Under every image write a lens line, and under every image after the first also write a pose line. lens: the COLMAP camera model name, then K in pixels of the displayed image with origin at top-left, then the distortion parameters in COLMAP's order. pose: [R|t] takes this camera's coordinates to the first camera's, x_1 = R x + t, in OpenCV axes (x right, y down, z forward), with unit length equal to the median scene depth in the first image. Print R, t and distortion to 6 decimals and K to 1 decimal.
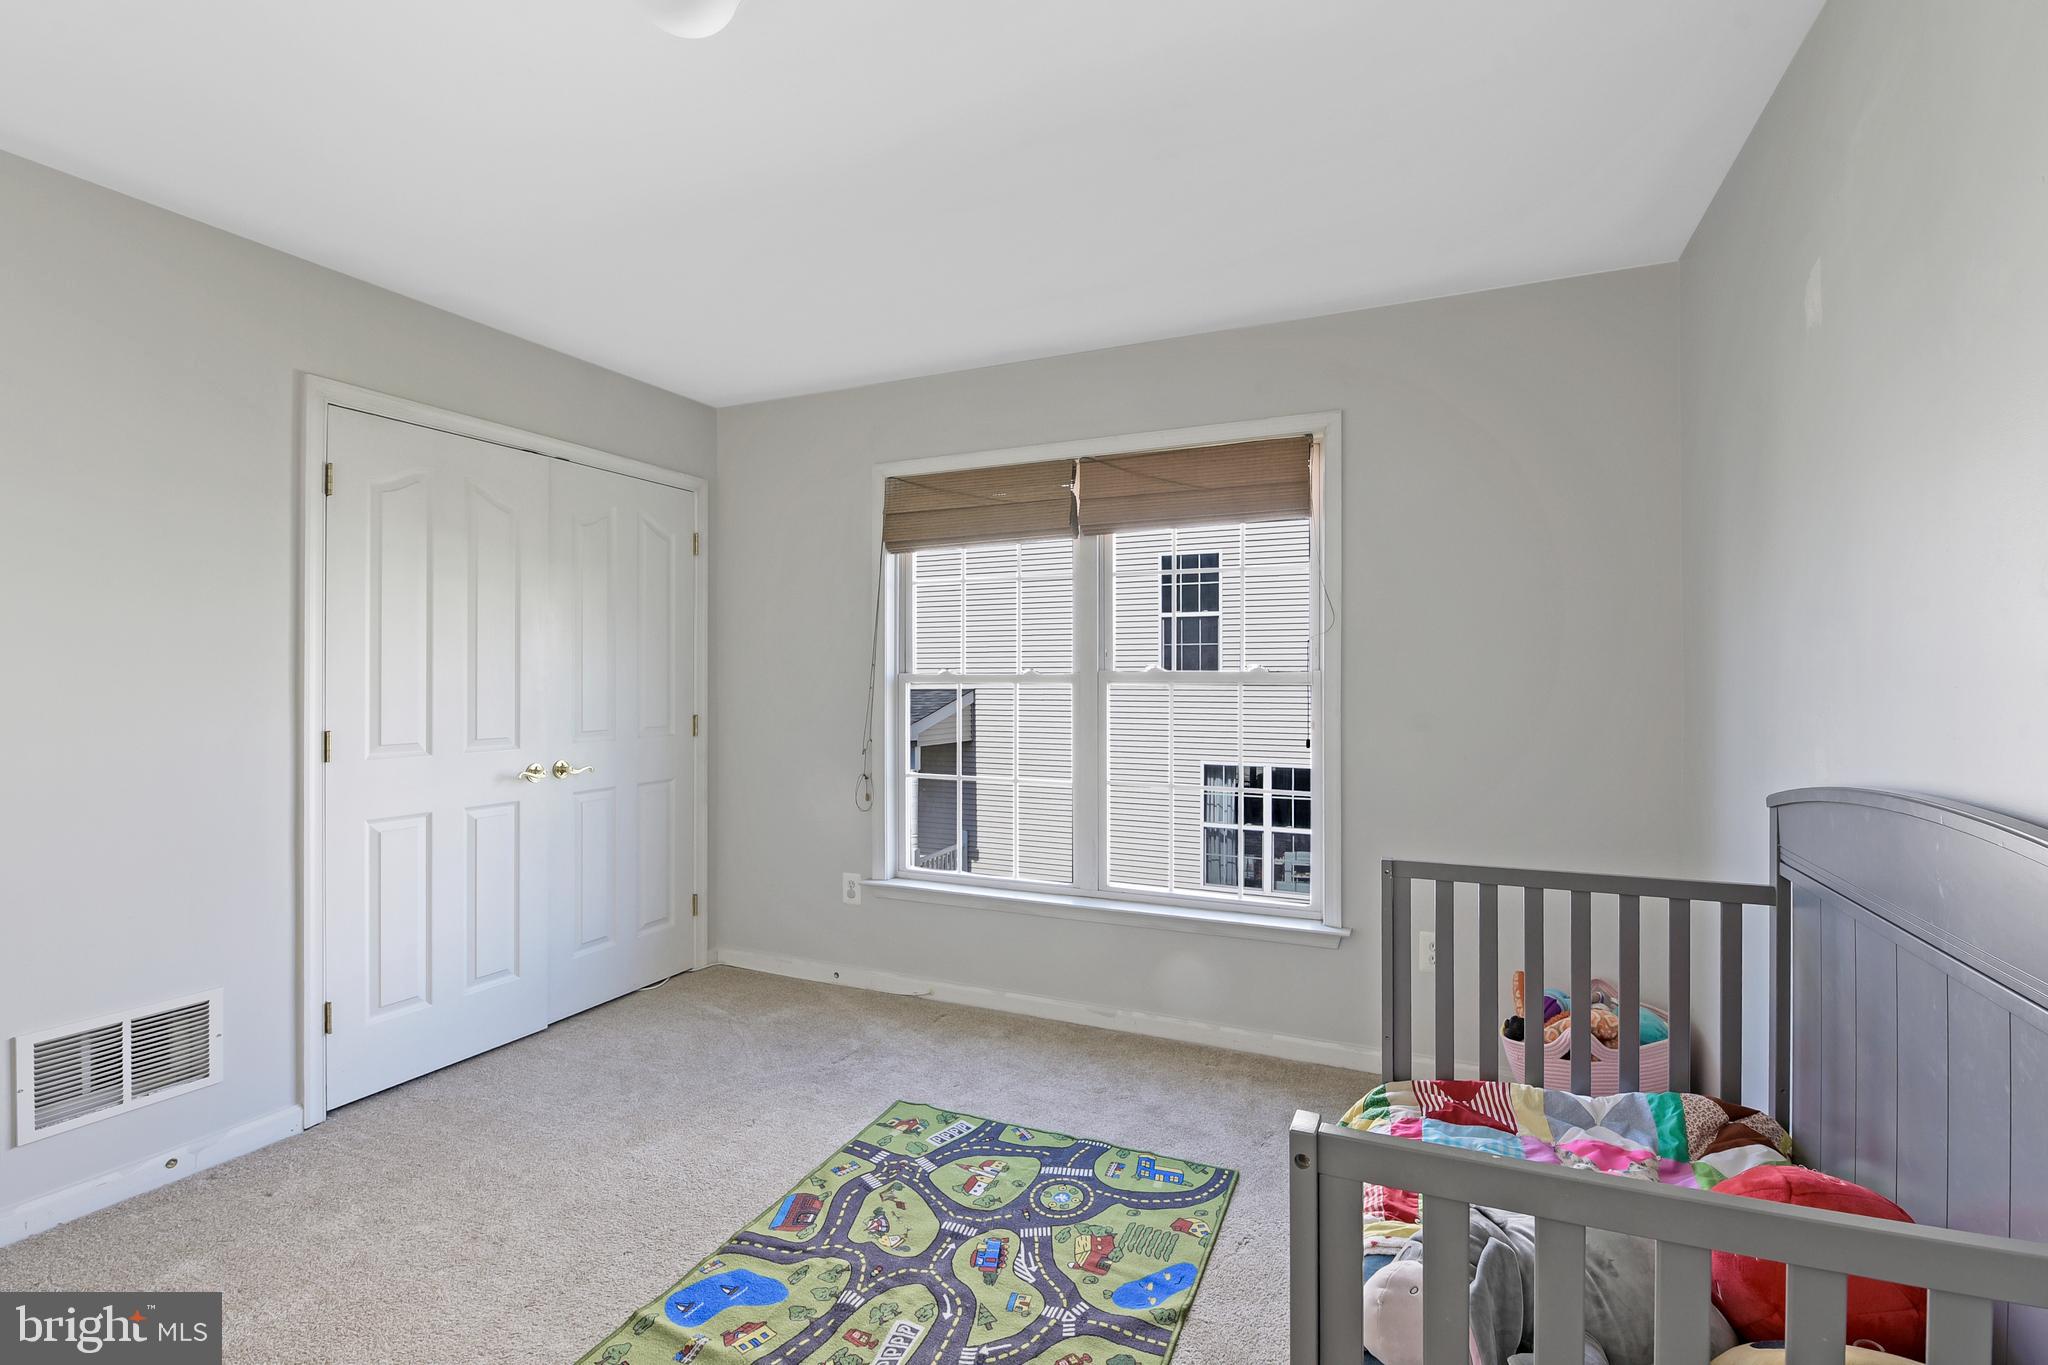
lens RADIAL K [[927.5, 0, 1017.4], [0, 927.5, 673.5], [0, 0, 1]] dist [-0.005427, -0.002007]
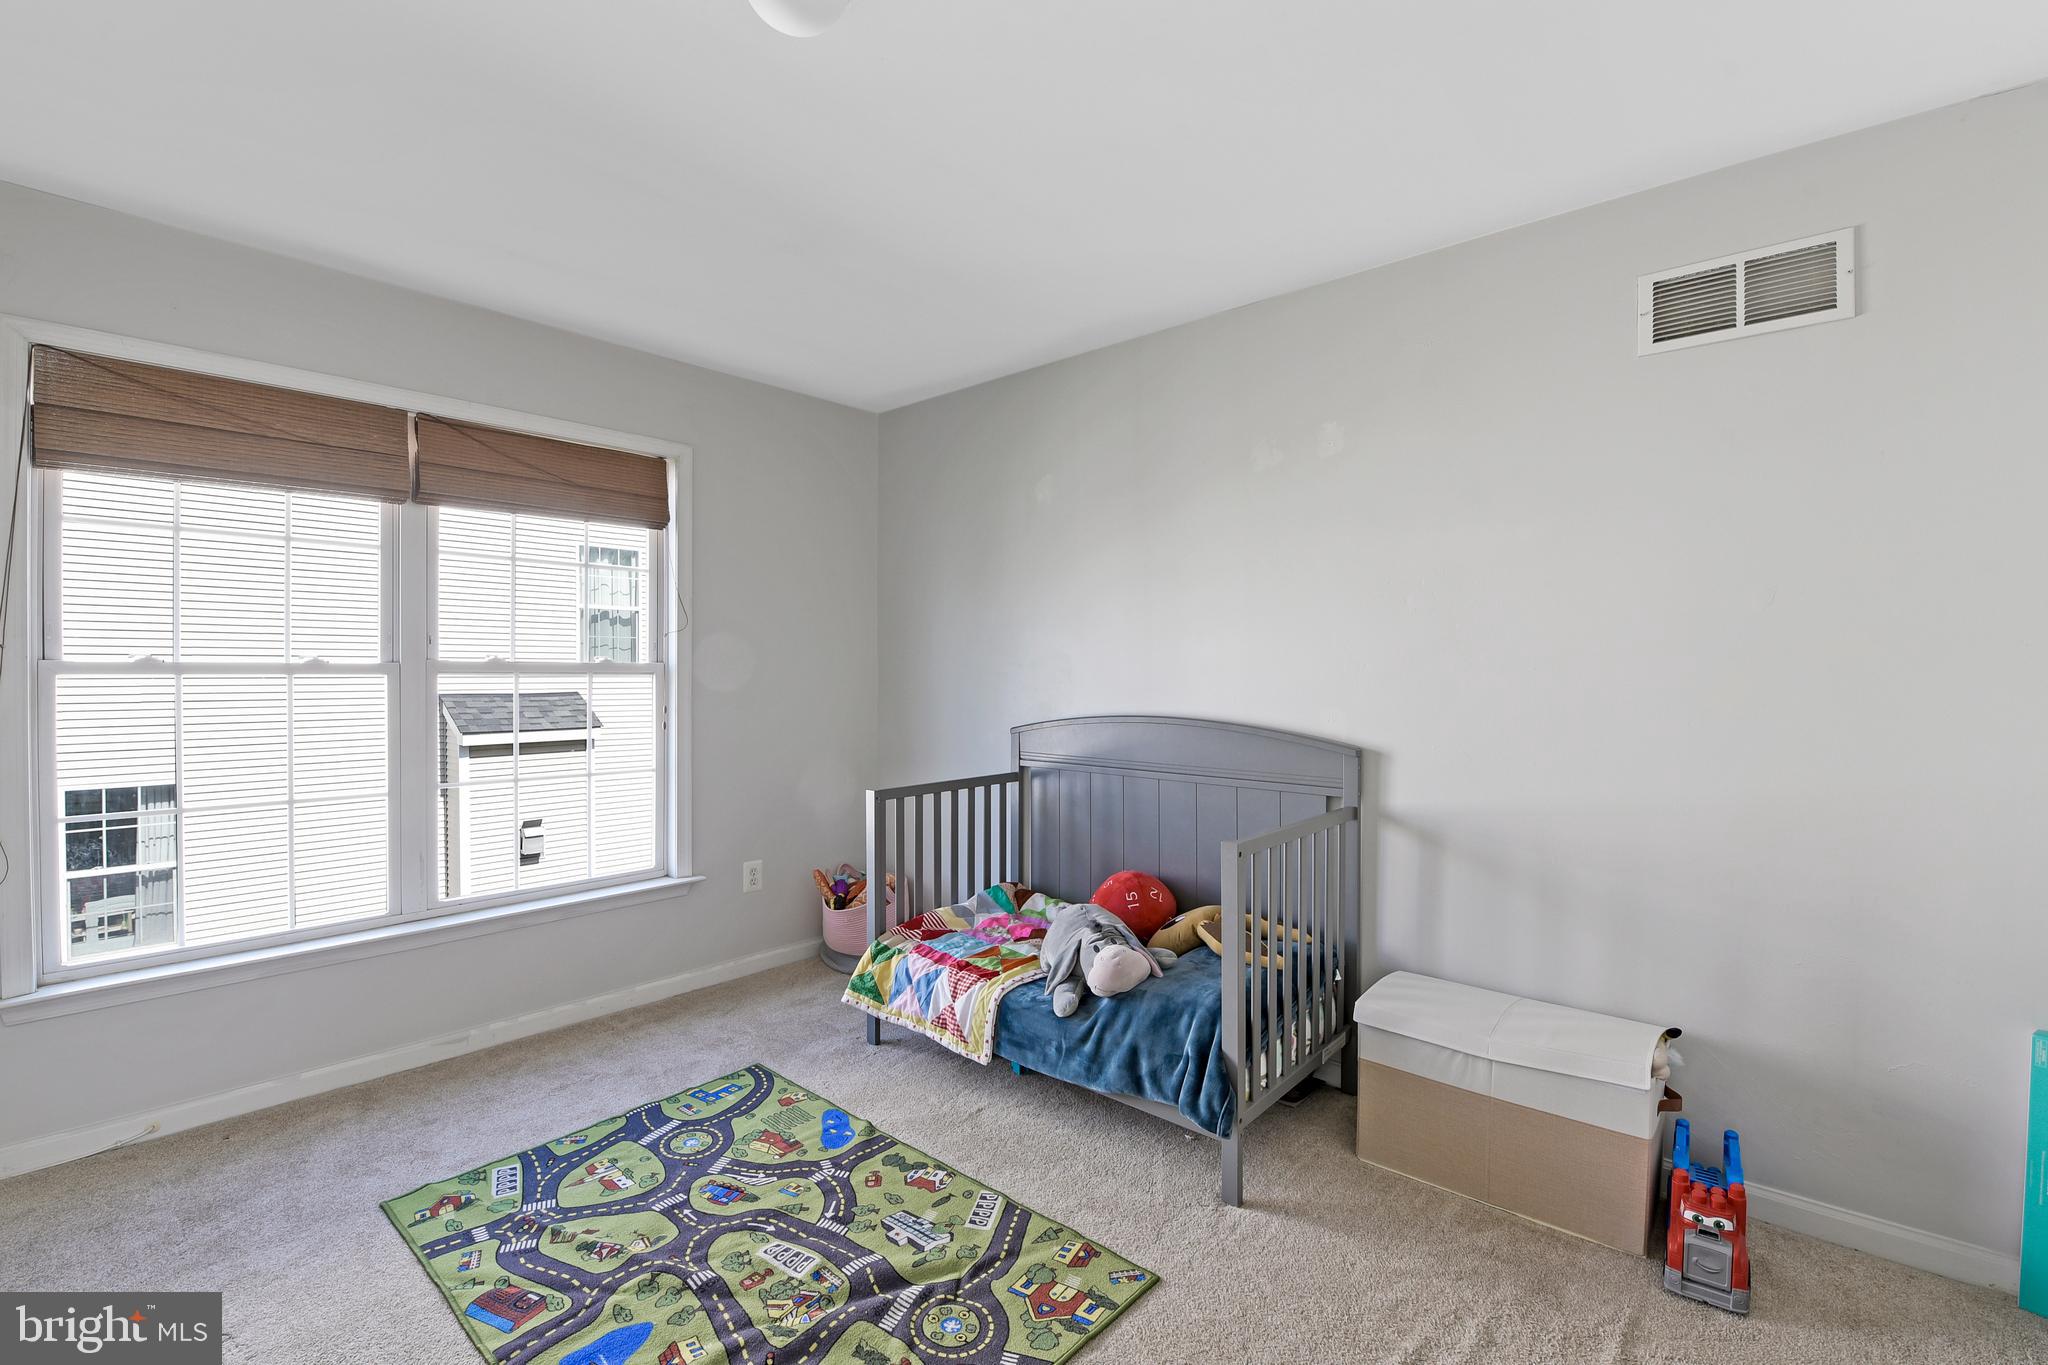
lens RADIAL K [[927.5, 0, 1016.1], [0, 927.5, 680.8], [0, 0, 1]] dist [-0.005427, -0.002007]
pose [[0.292231, -0.011189, 0.956282, -0.881570], [-0.005286, 0.999897, 0.013315, 0.002732], [-0.956333, -0.008946, 0.292142, 0.317216]]
